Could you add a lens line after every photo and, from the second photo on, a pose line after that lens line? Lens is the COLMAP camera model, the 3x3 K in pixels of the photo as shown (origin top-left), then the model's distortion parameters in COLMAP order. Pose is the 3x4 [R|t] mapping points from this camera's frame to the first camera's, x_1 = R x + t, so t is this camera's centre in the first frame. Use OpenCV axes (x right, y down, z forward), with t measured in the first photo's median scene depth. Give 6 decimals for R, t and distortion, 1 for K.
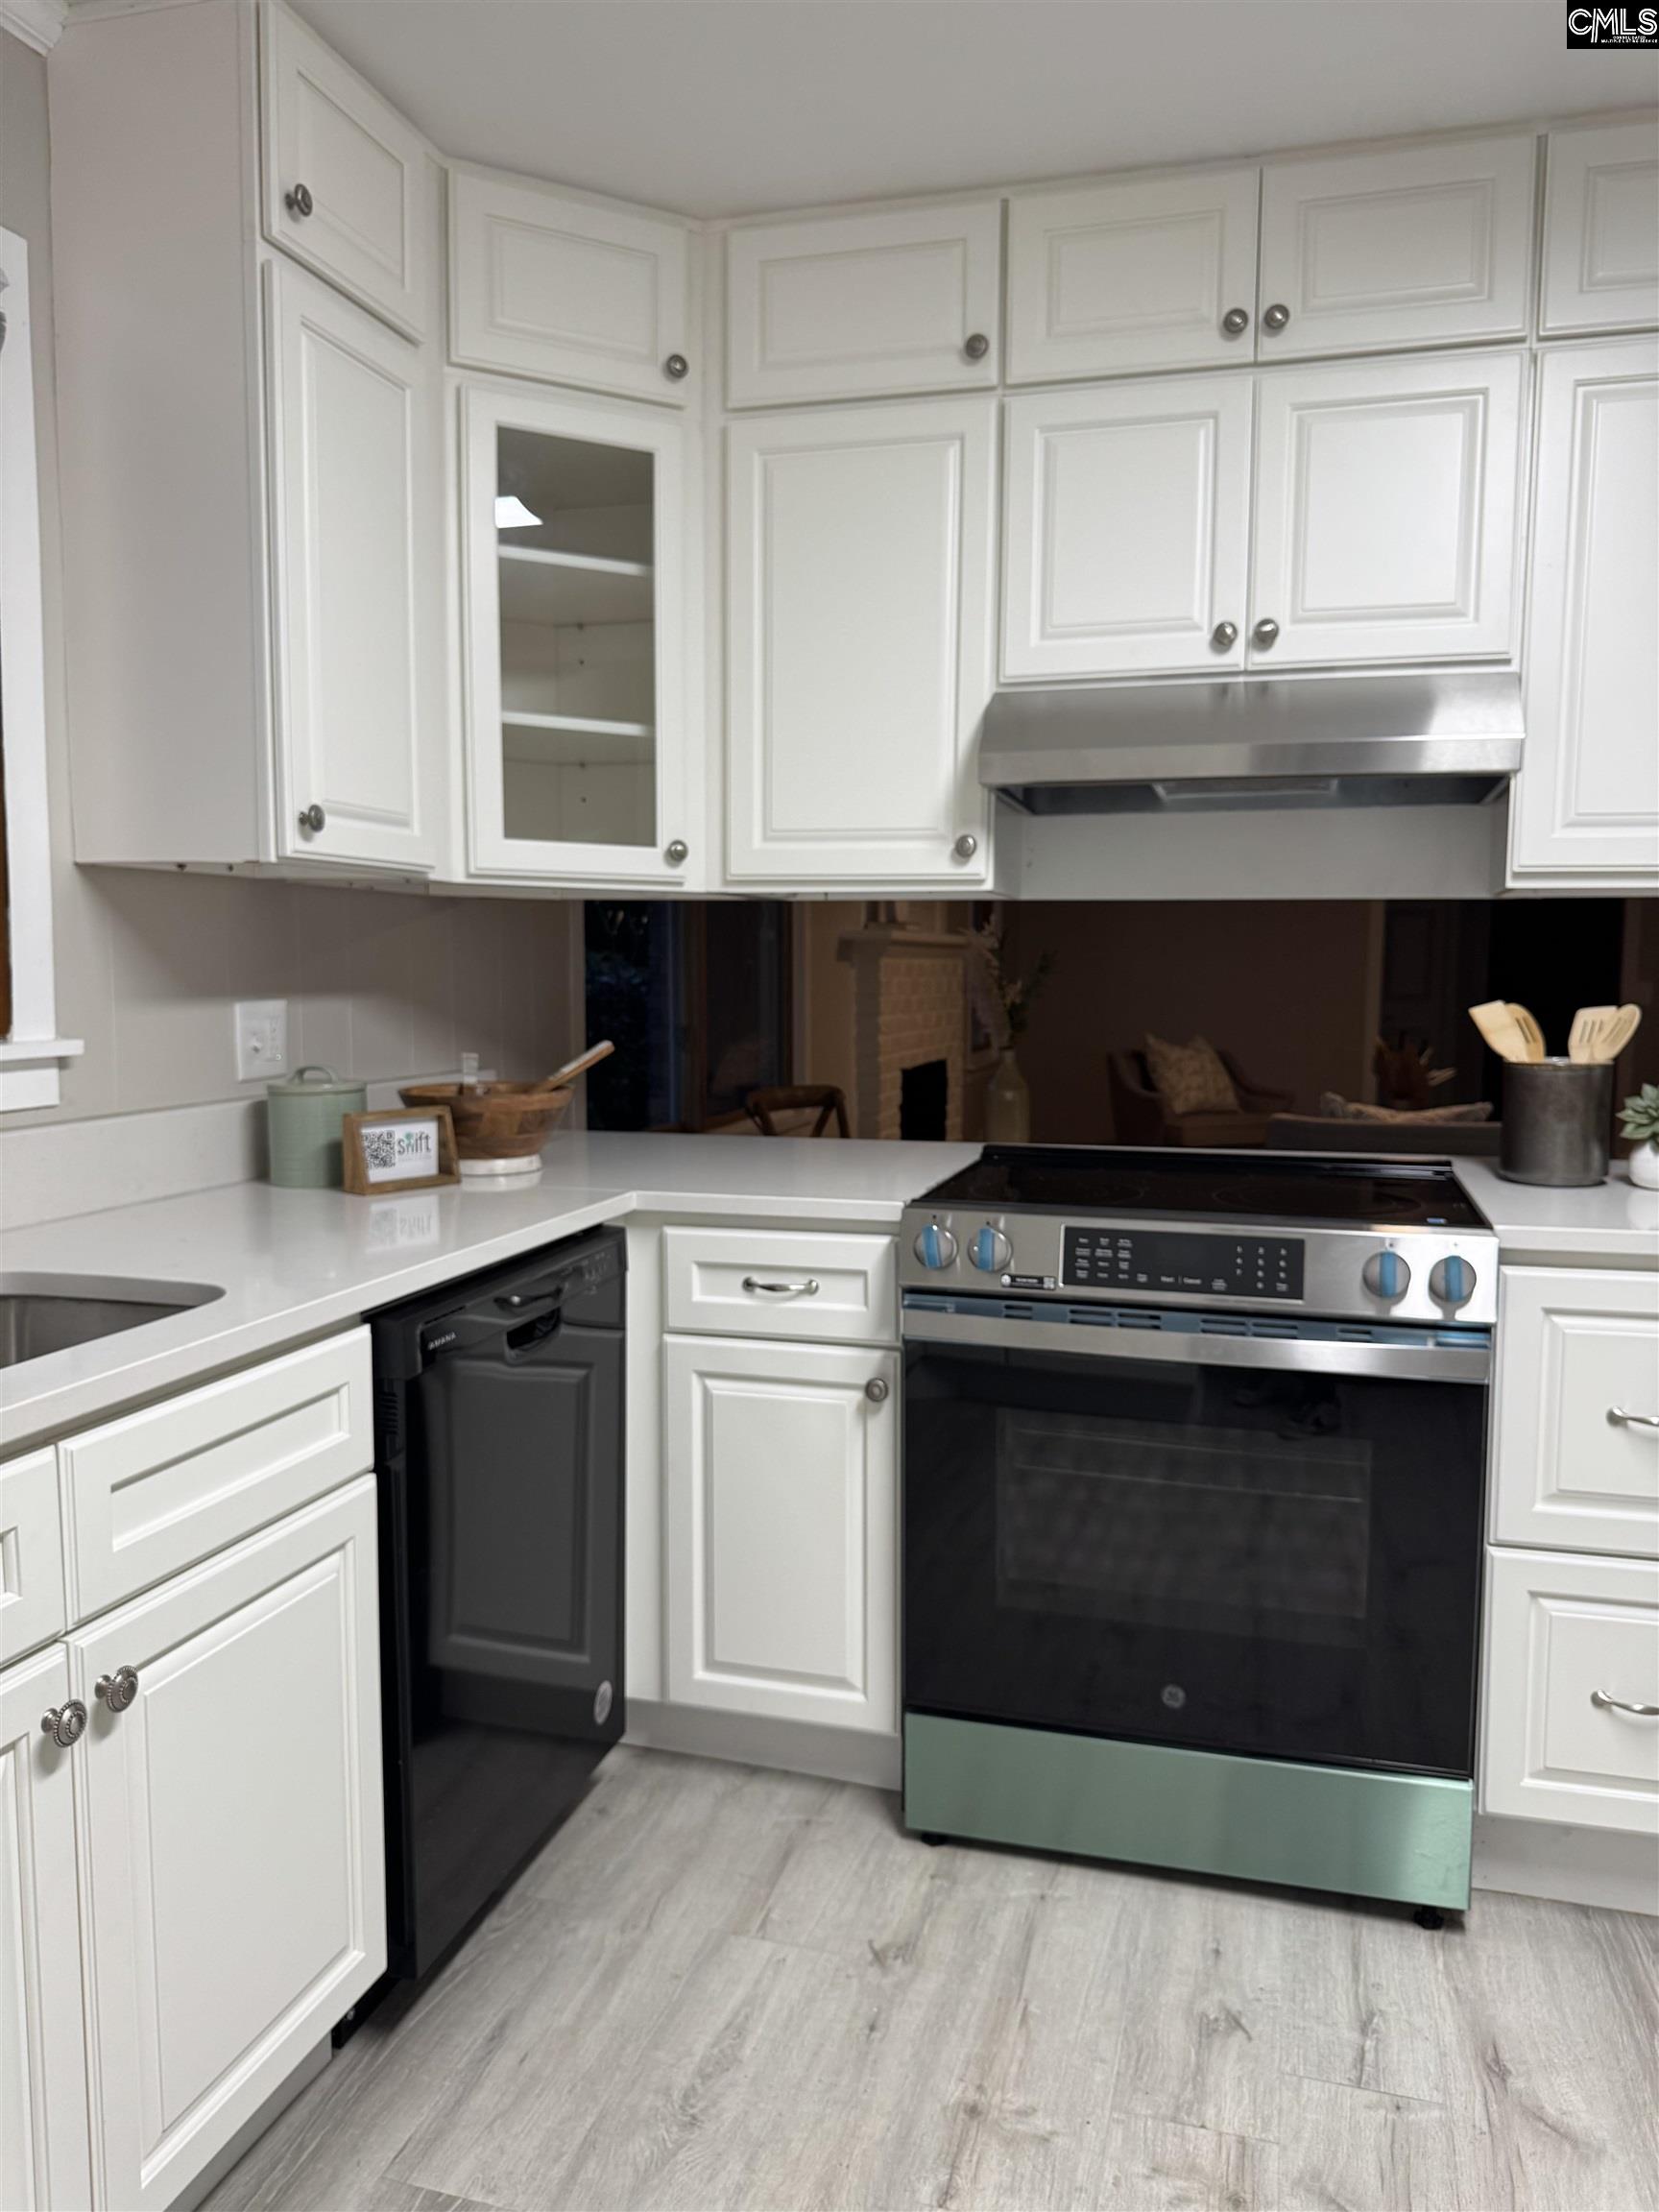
lens RADIAL K [[1606.0, 0, 837.4], [0, 1606.0, 1109.5], [0, 0, 1]] dist [-0.005926, -0.001487]
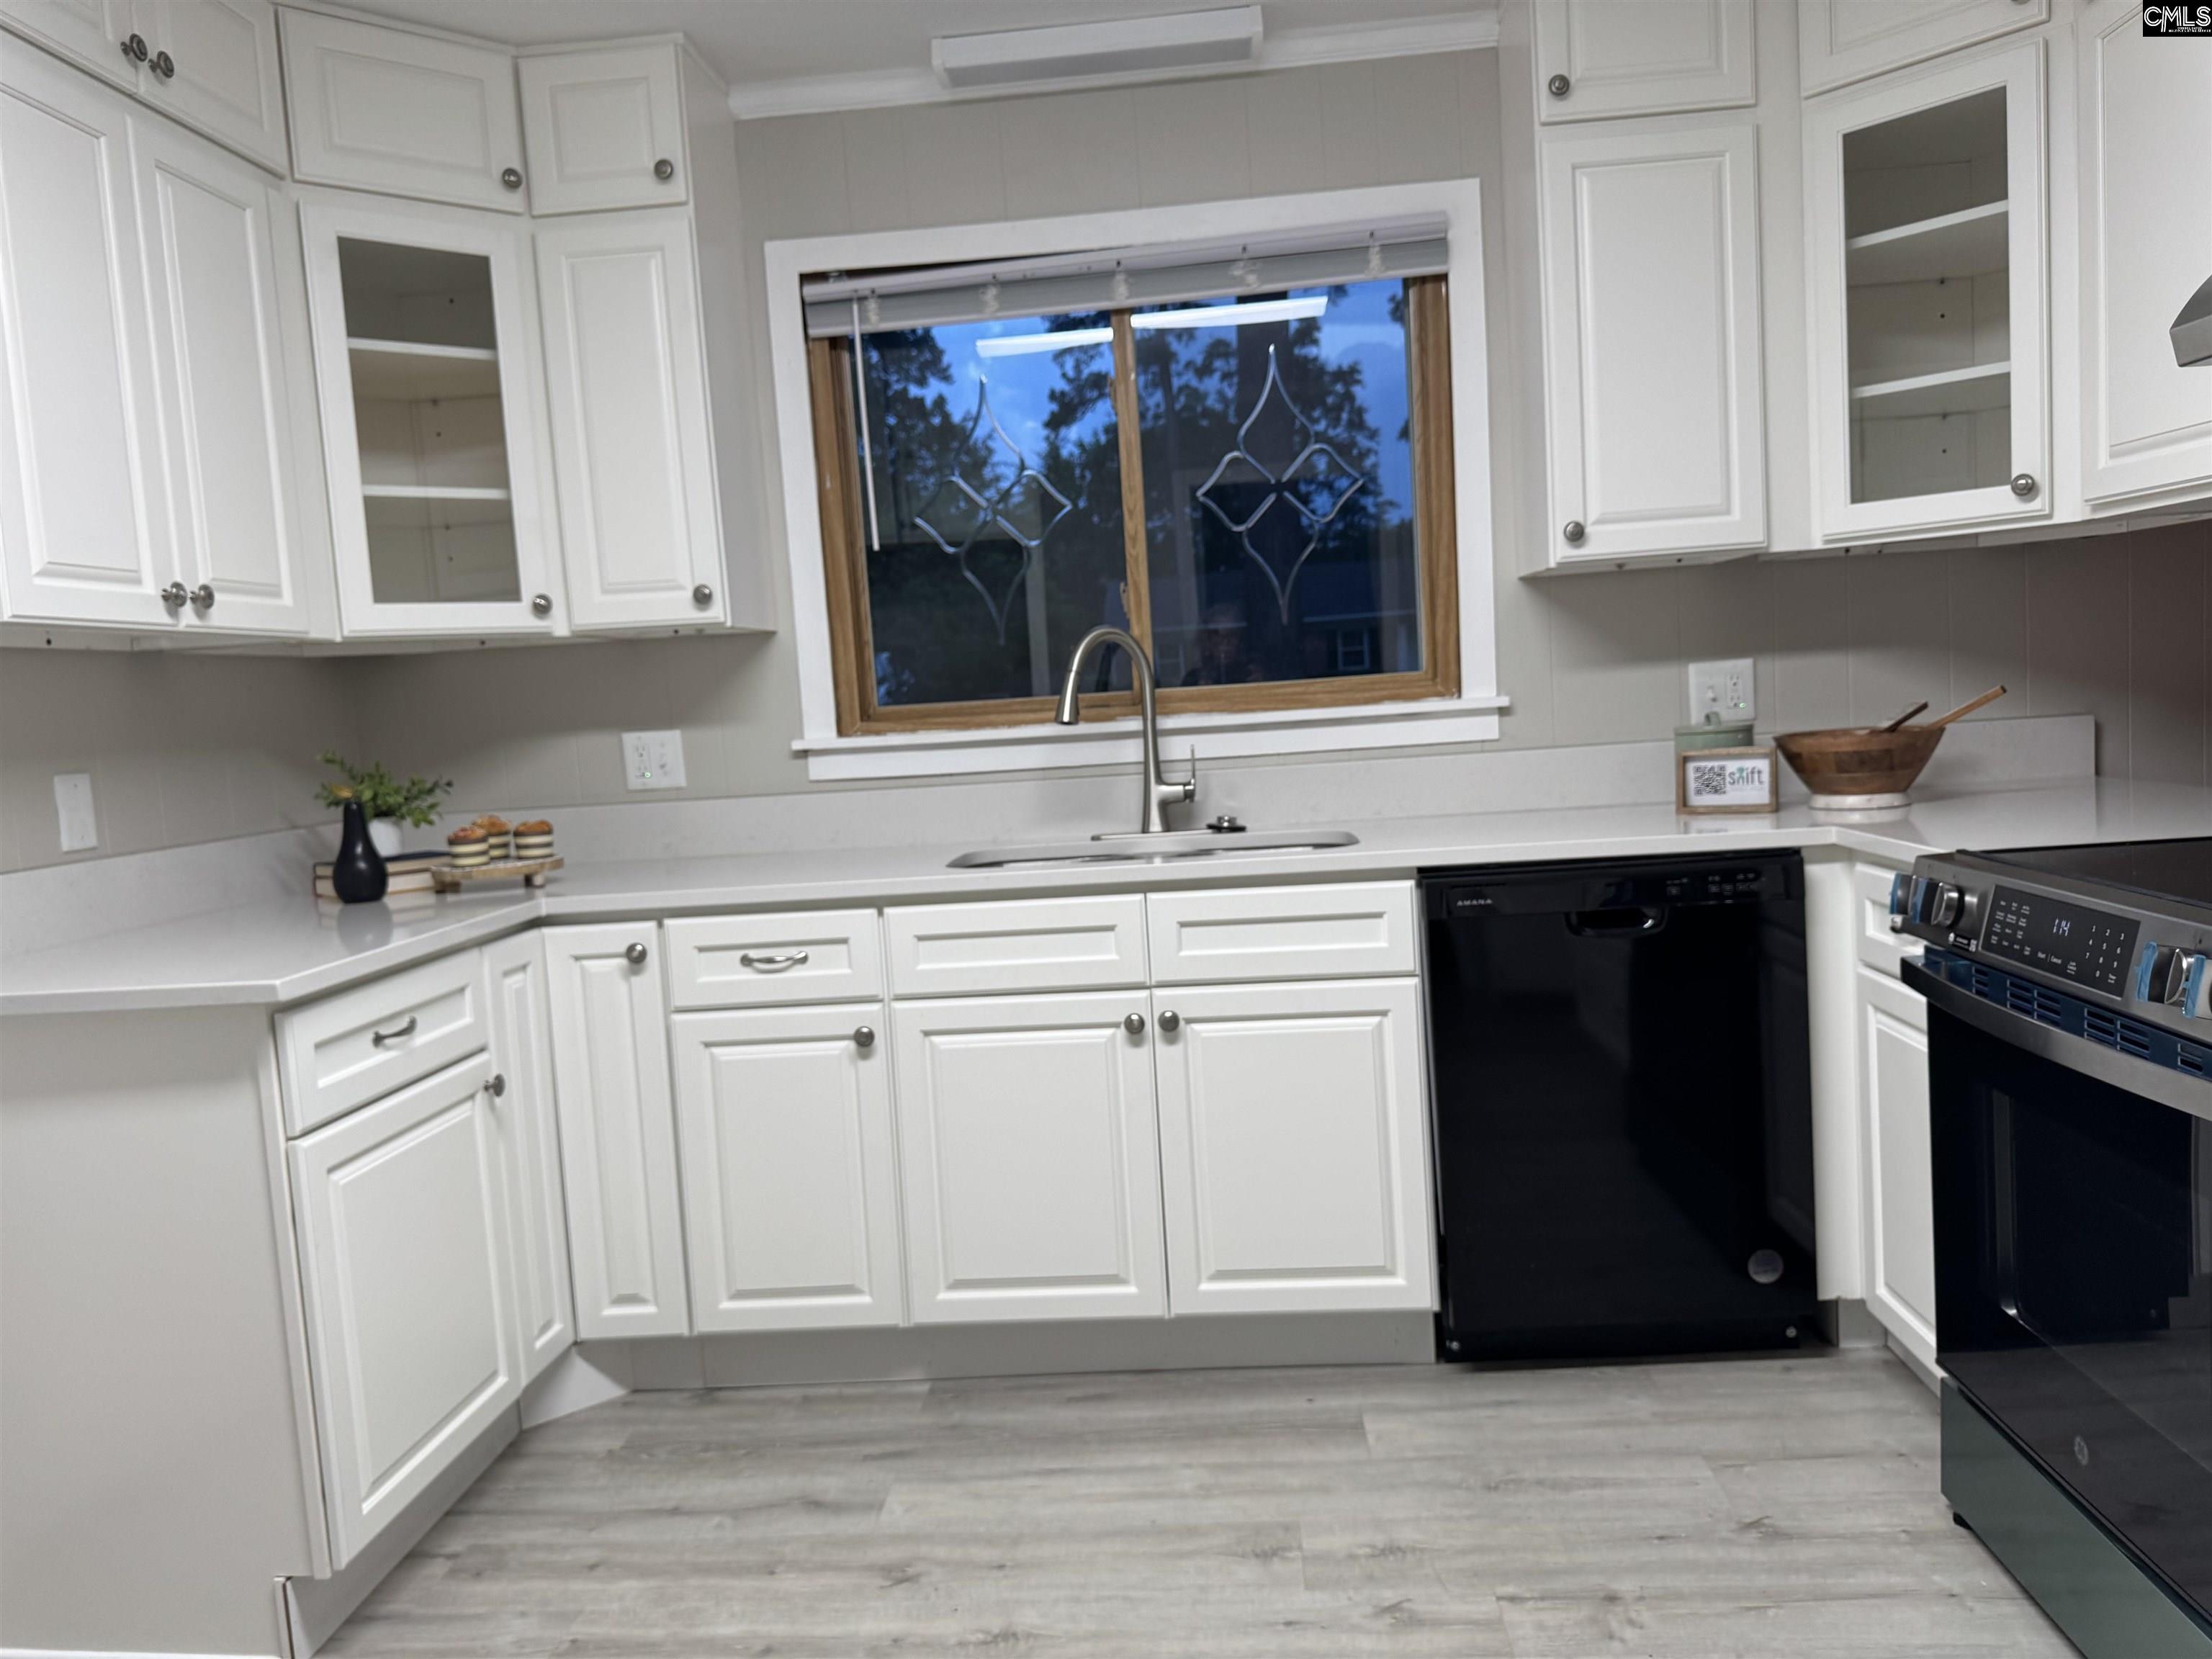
lens RADIAL K [[1585.7, 0, 1106.0], [0, 1585.7, 829.5], [0, 0, 1]] dist [0.059855, -0.080298]
pose [[0.204613, 0.063810, -0.976761, 0.946363], [-0.025590, 0.997881, 0.059829, 0.001892], [0.978508, 0.012754, 0.205812, 0.328727]]
